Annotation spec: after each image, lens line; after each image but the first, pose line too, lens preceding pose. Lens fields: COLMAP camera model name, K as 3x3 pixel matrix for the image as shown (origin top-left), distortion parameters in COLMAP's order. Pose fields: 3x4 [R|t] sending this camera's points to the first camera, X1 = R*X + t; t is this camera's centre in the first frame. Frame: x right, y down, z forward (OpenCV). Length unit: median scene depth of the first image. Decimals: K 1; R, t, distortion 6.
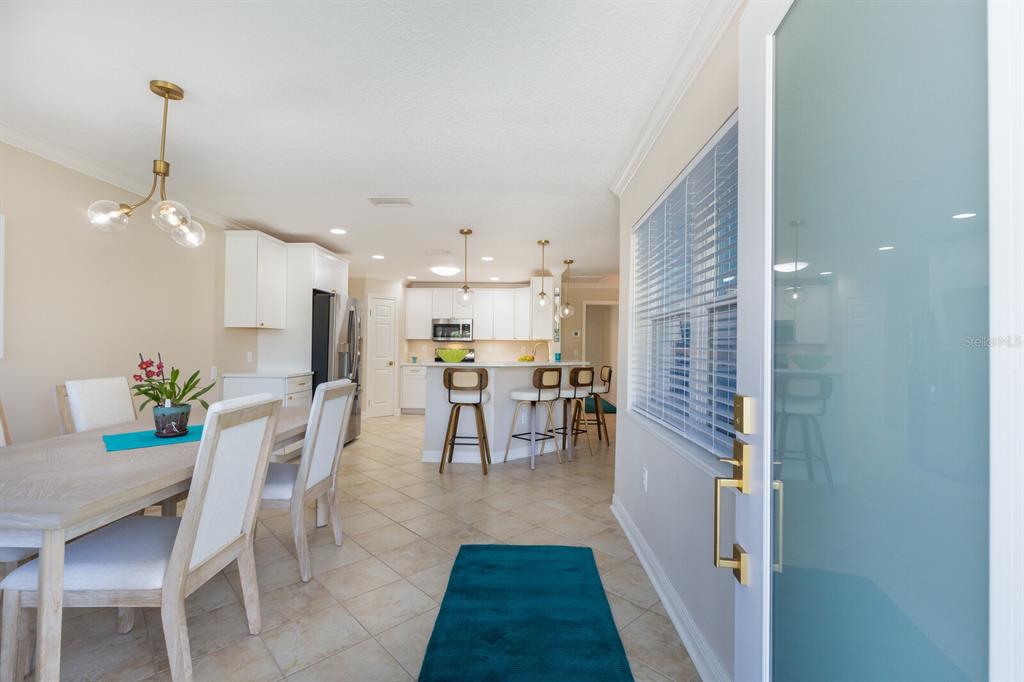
lens RADIAL K [[454.8, 0, 508.4], [0, 454.8, 336.8], [0, 0, 1]] dist [0.002148, 0.000479]
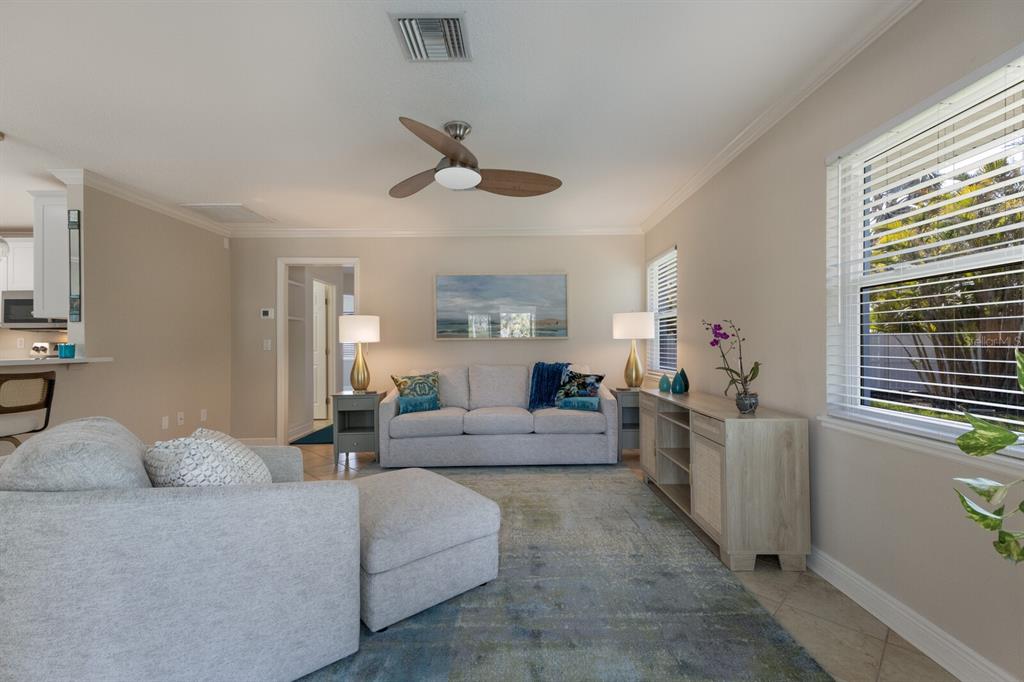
lens RADIAL K [[441.5, 0, 511.3], [0, 441.5, 341.9], [0, 0, 1]] dist [0.012486, -0.002137]
pose [[0.999235, -0.019879, 0.033690, 0.579864], [0.019395, 0.999705, 0.014643, 0.036763], [-0.033972, -0.013979, 0.999325, 0.519685]]
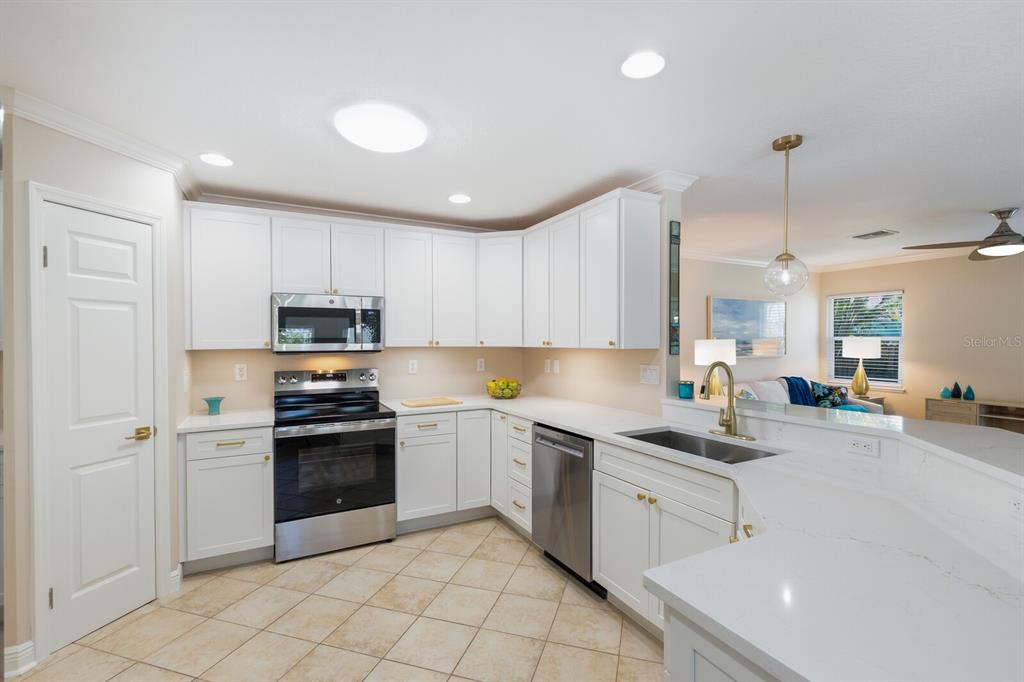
lens RADIAL K [[454.8, 0, 516.1], [0, 454.8, 343.4], [0, 0, 1]] dist [0.002148, 0.000479]
pose [[0.866312, -0.019222, 0.499133, -0.232479], [0.003898, 0.999489, 0.031727, -0.013050], [-0.499488, -0.025540, 0.865944, 0.740014]]
